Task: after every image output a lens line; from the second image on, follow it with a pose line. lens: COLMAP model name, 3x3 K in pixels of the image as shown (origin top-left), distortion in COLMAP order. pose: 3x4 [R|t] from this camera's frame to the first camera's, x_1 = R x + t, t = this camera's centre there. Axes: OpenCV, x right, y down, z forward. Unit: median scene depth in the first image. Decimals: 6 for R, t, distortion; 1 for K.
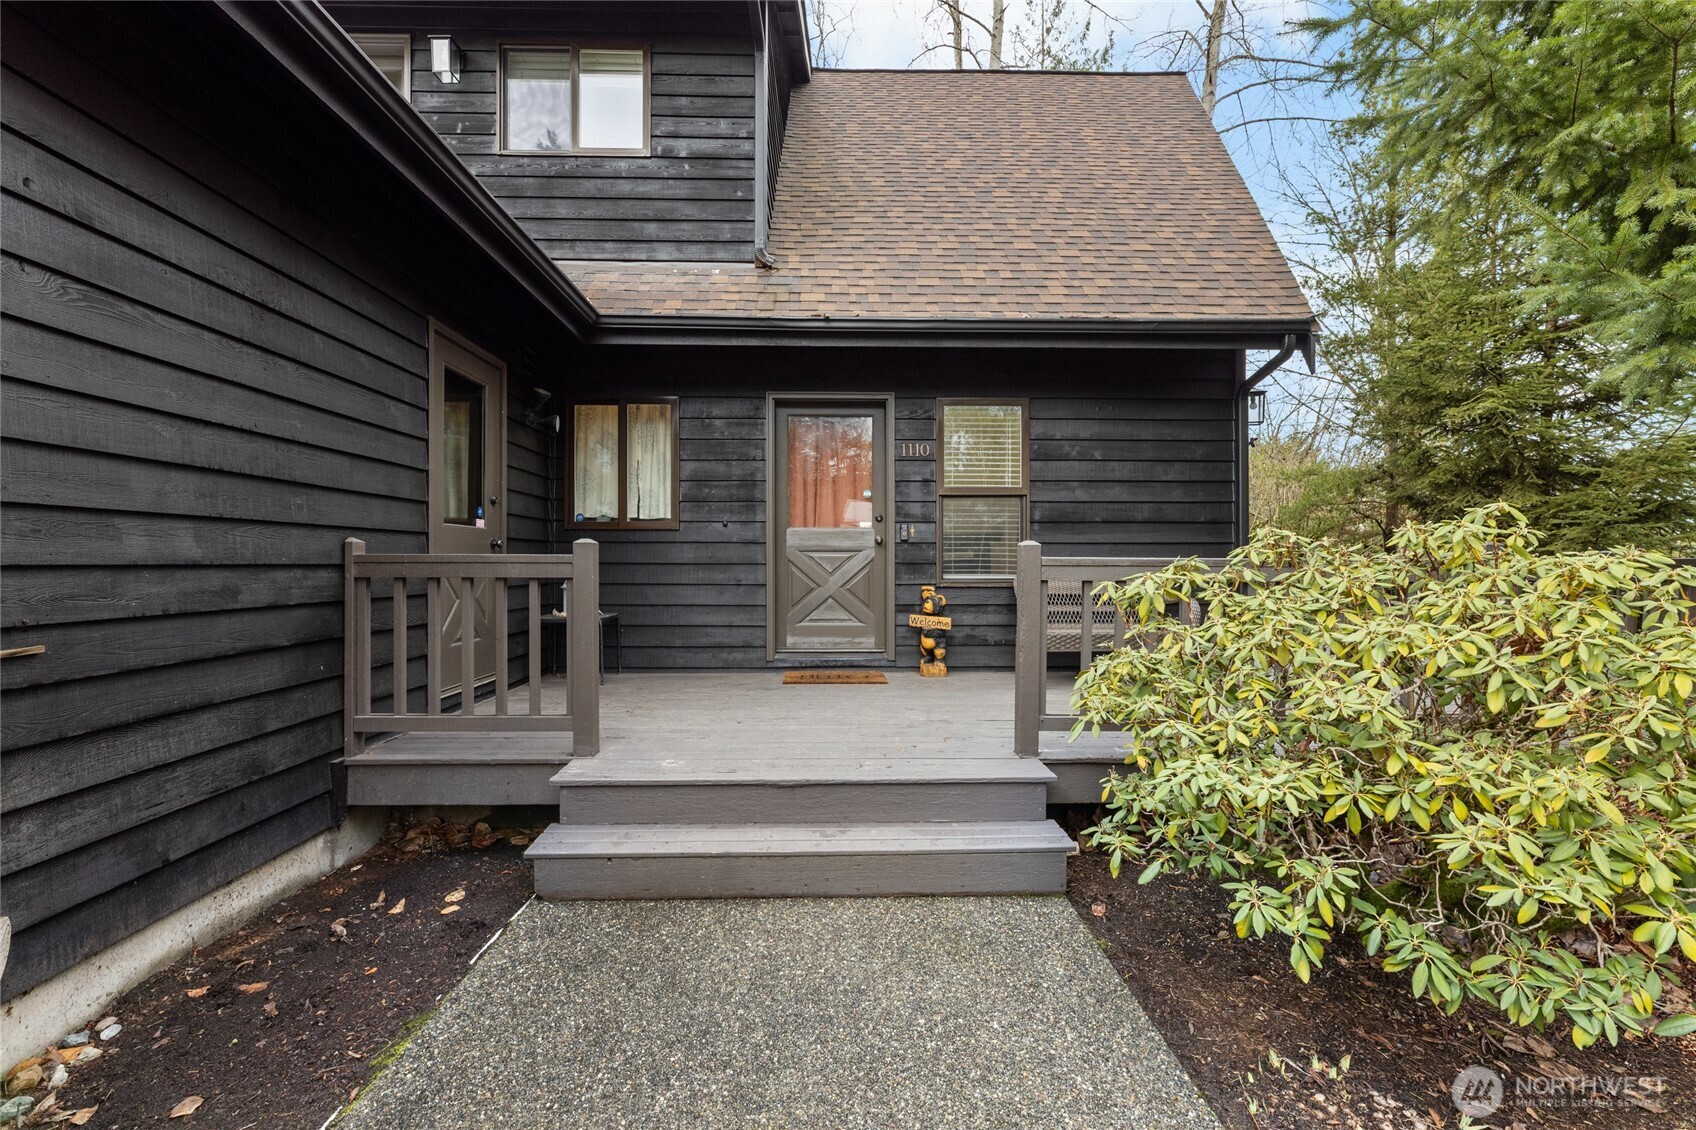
lens RADIAL K [[702.1, 0, 838.3], [0, 702.1, 563.6], [0, 0, 1]] dist [-0.004406, 0.000367]
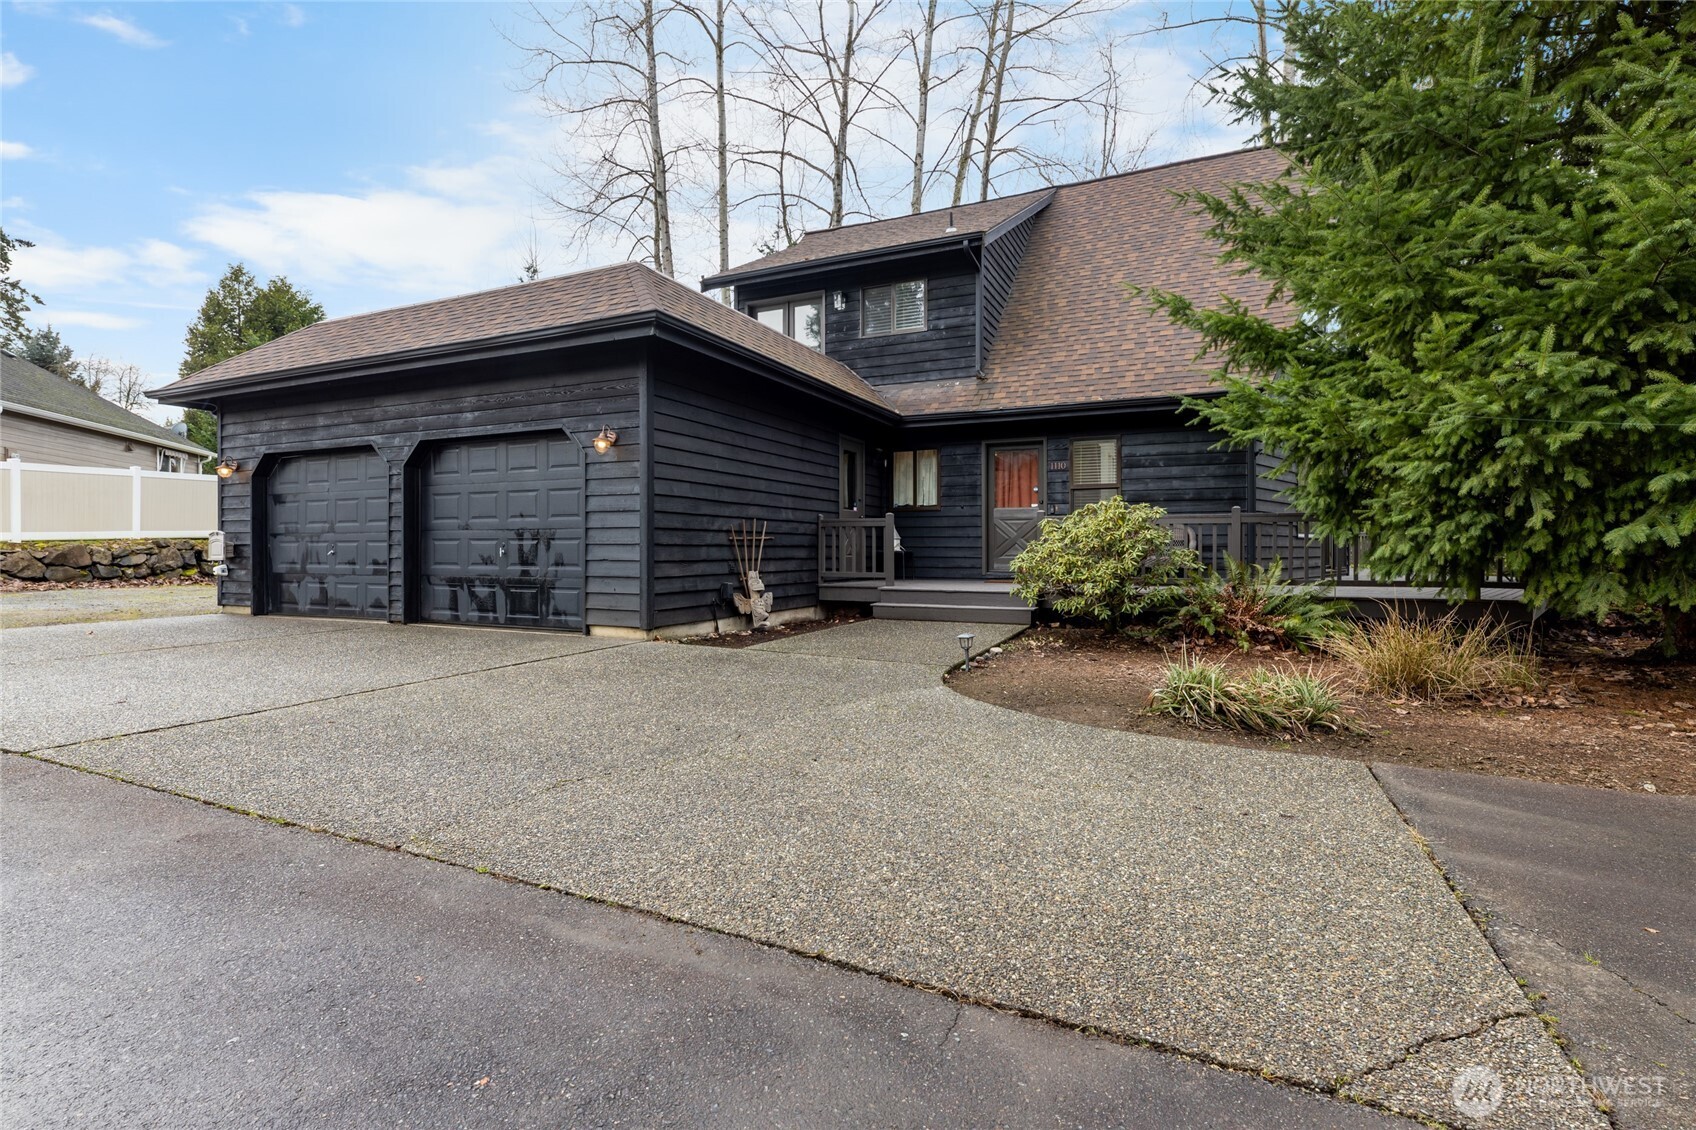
lens RADIAL K [[802.5, 0, 844.7], [0, 802.5, 558.4], [0, 0, 1]] dist [-0.000458, -0.000043]
pose [[0.896415, 0.002477, -0.443208, 0.564234], [-0.000823, 0.999992, 0.003926, 0.083387], [0.443215, -0.003155, 0.896410, -1.232898]]
